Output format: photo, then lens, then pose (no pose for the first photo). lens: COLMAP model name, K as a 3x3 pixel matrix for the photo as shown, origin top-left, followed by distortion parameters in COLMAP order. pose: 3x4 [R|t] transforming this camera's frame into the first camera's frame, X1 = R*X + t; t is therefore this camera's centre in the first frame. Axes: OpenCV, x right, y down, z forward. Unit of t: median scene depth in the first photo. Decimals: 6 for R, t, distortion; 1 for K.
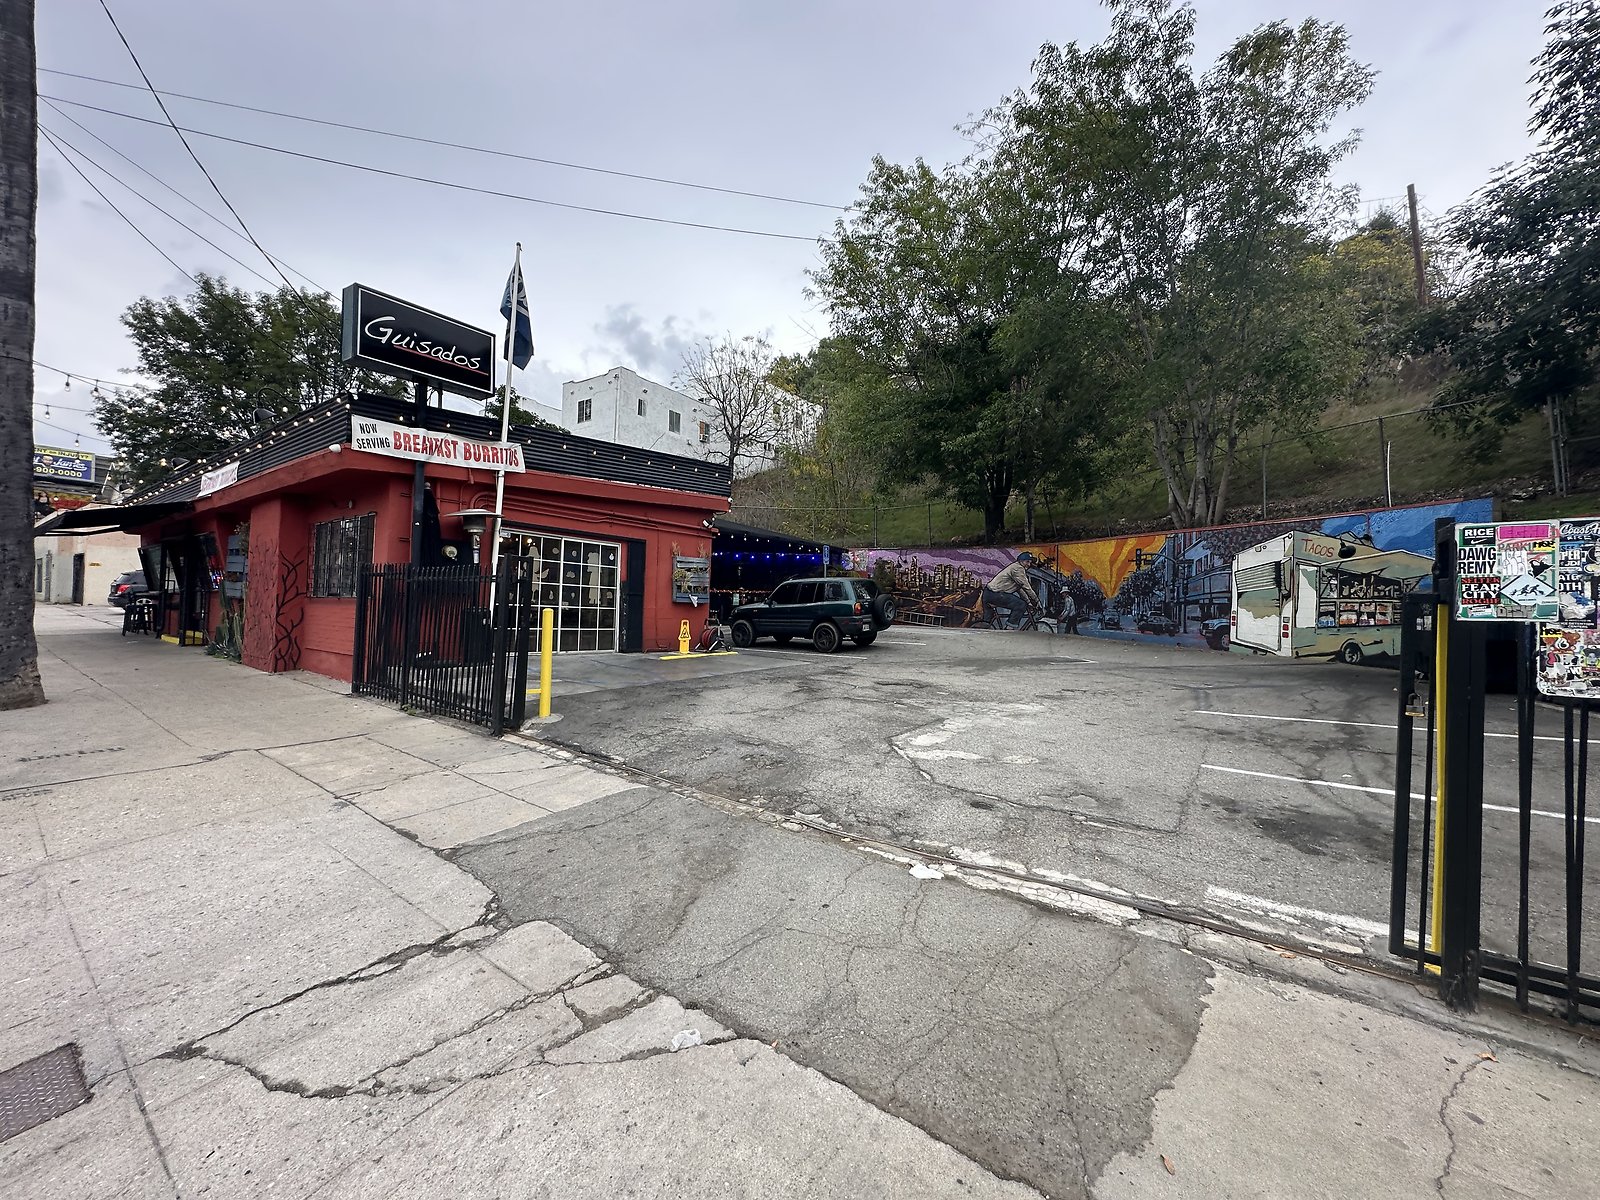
lens RADIAL K [[638.0, 0, 789.6], [0, 638.0, 599.5], [0, 0, 1]] dist [-0.000864, 0.001476]
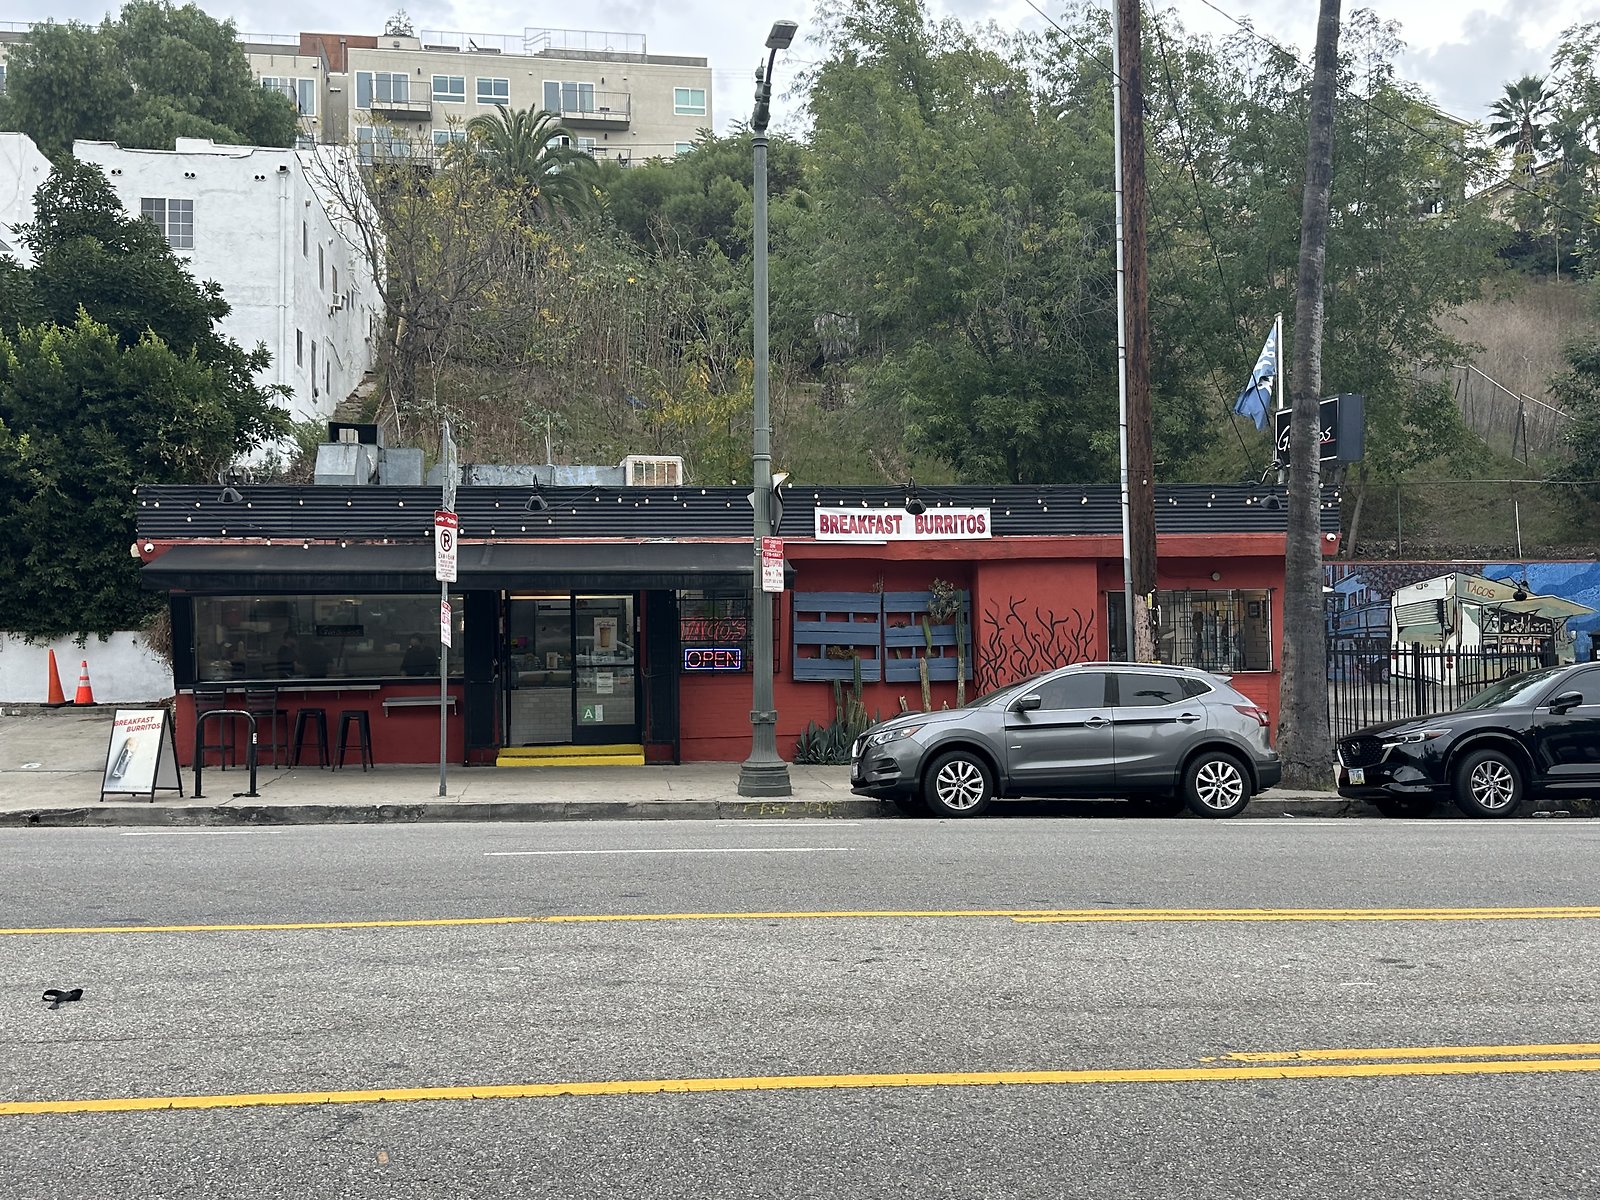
lens RADIAL K [[1553.7, 0, 798.7], [0, 1553.7, 607.1], [0, 0, 1]] dist [0.080650, 0.000000]
pose [[0.730495, -0.020354, 0.682614, -1.765468], [0.016953, 0.999788, 0.011670, -0.090004], [-0.682707, 0.003047, 0.730685, -0.211743]]
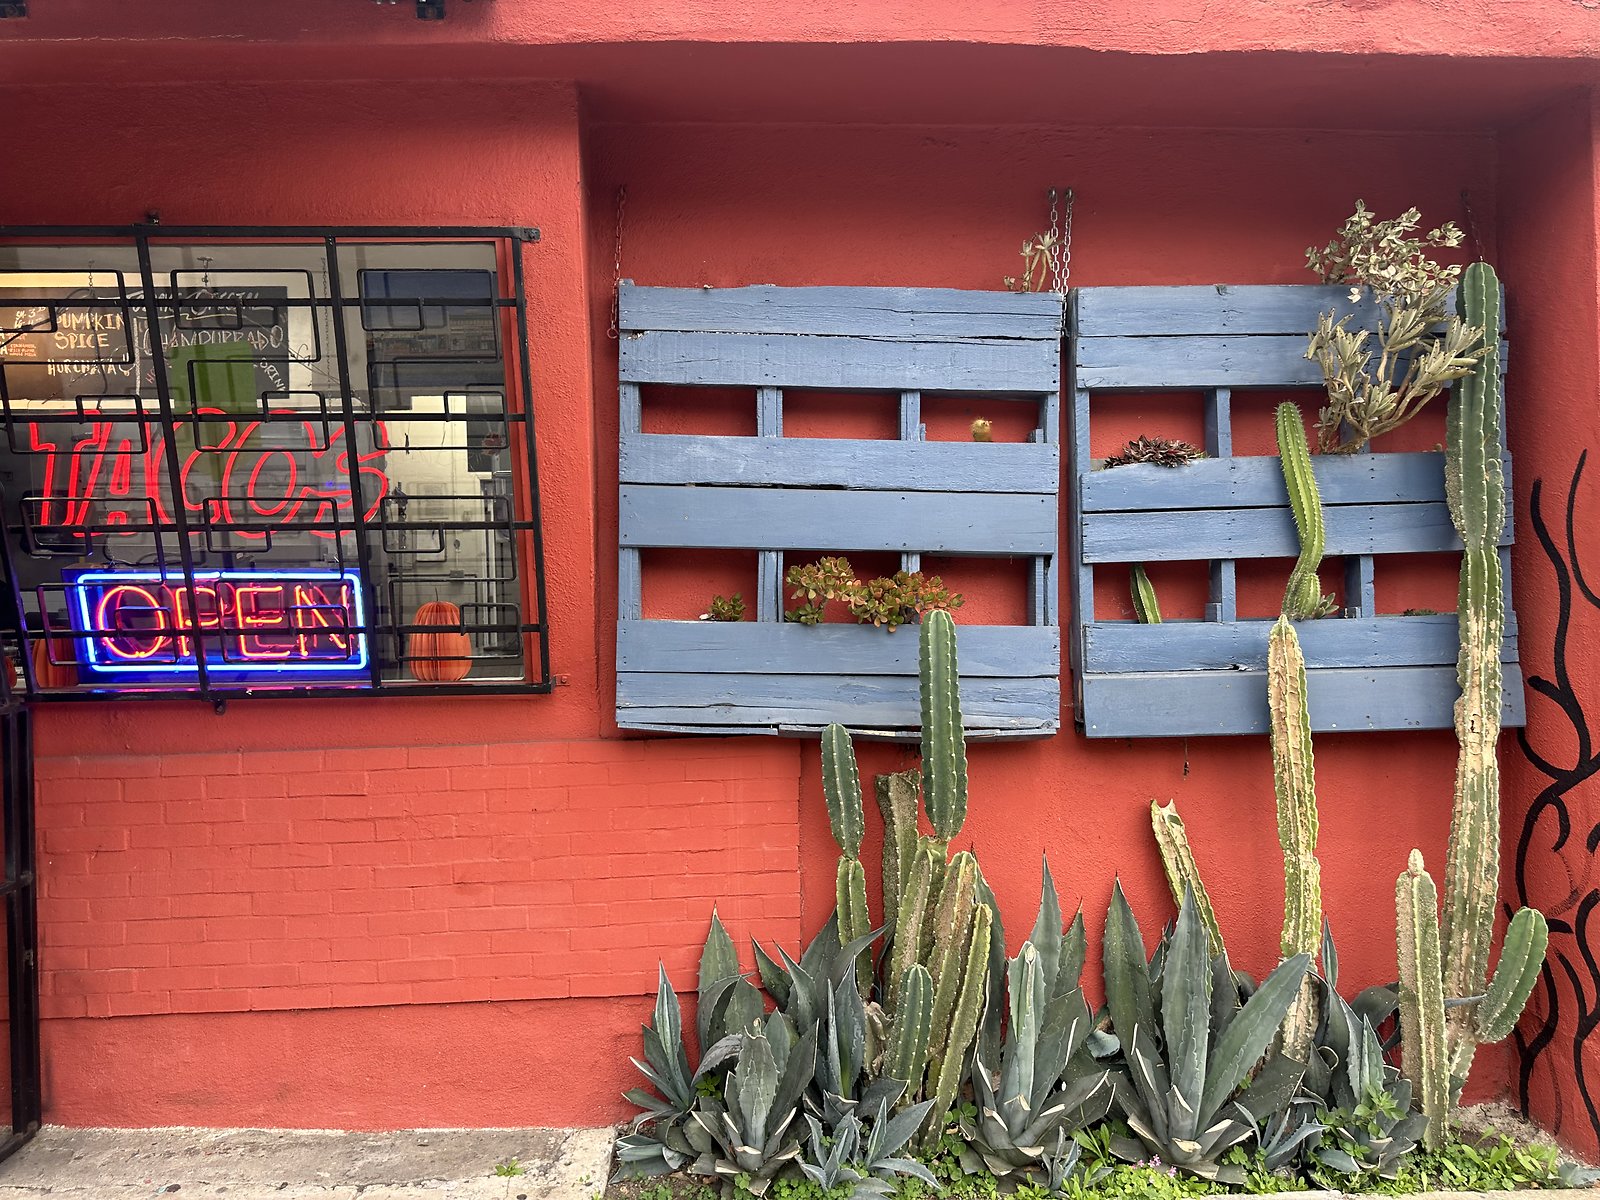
lens RADIAL K [[1121.0, 0, 792.9], [0, 1121.0, 599.8], [0, 0, 1]] dist [0.049333, -0.055152]
pose [[0.791079, -0.040795, 0.610352, -0.889849], [0.020492, 0.998981, 0.040211, -0.037141], [-0.611370, -0.019303, 0.791109, 0.658177]]
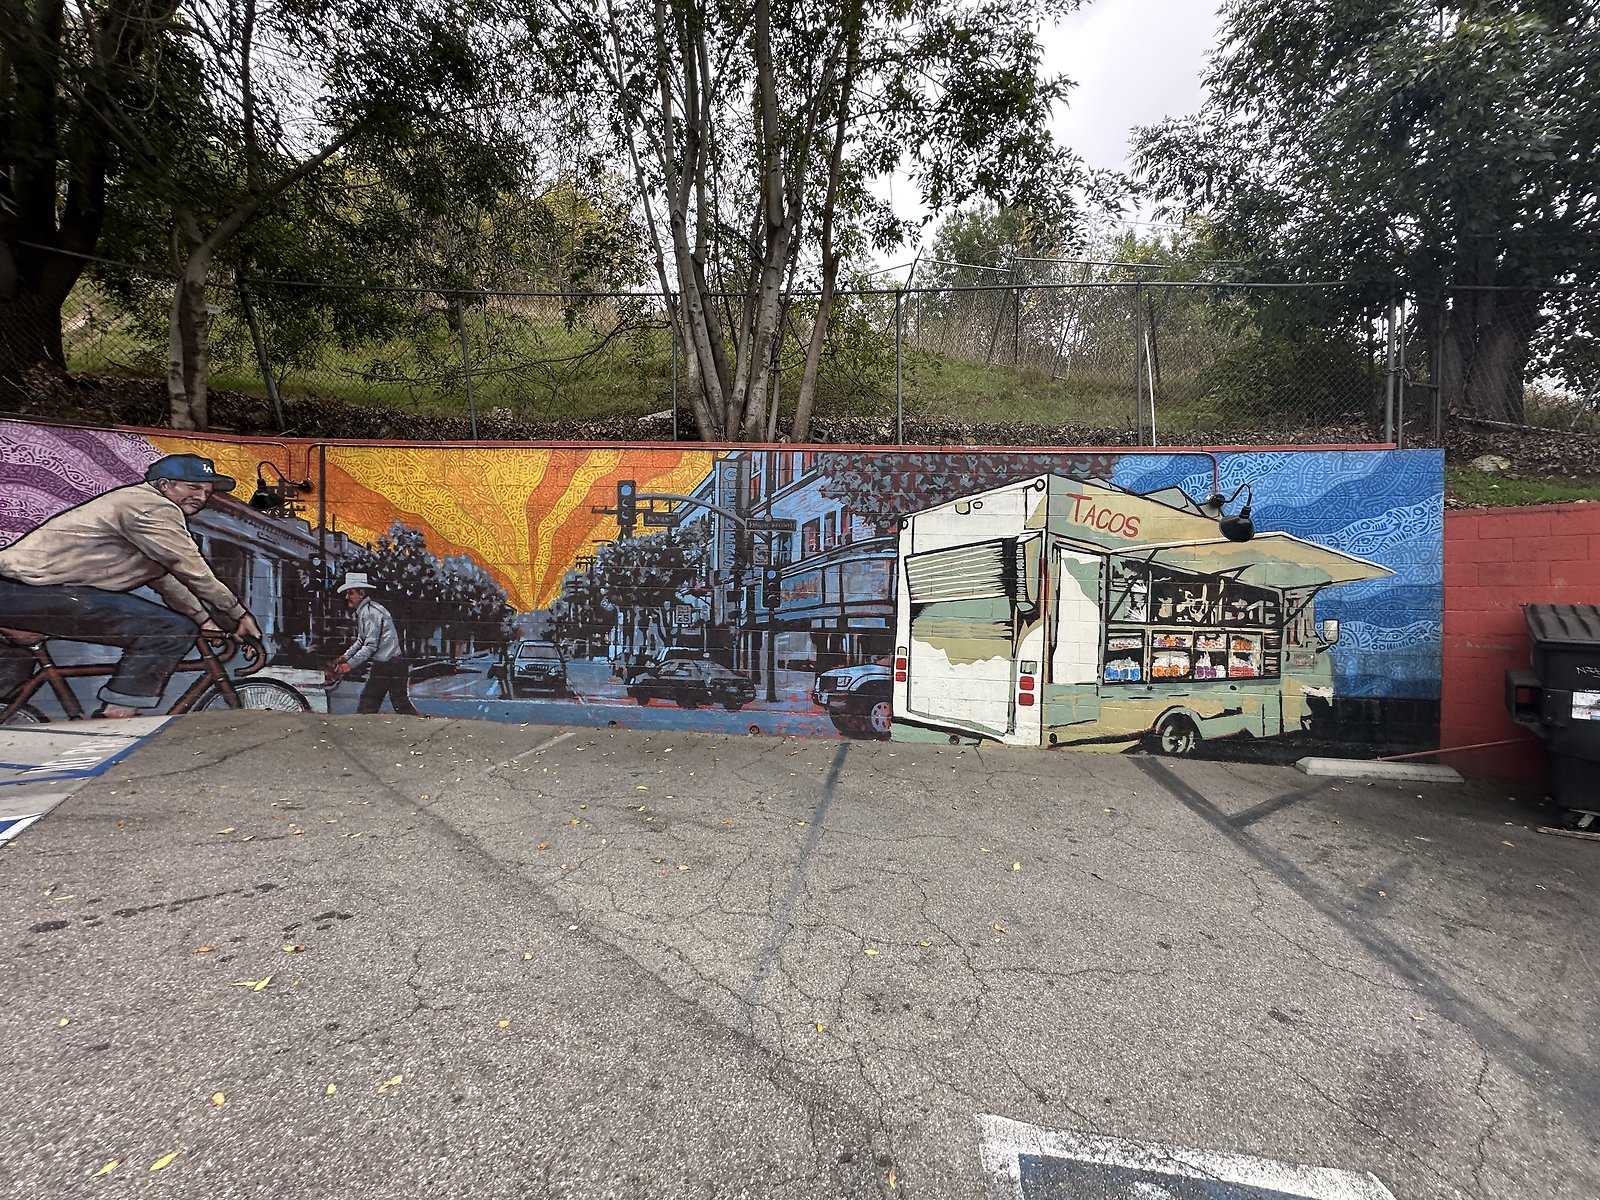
lens RADIAL K [[638.0, 0, 800.5], [0, 638.0, 602.2], [0, 0, 1]] dist [-0.000864, 0.001476]
pose [[0.338128, -0.036548, 0.940390, 0.268602], [-0.010195, 0.999045, 0.042493, -0.030123], [-0.941045, -0.023955, 0.337432, 0.920145]]
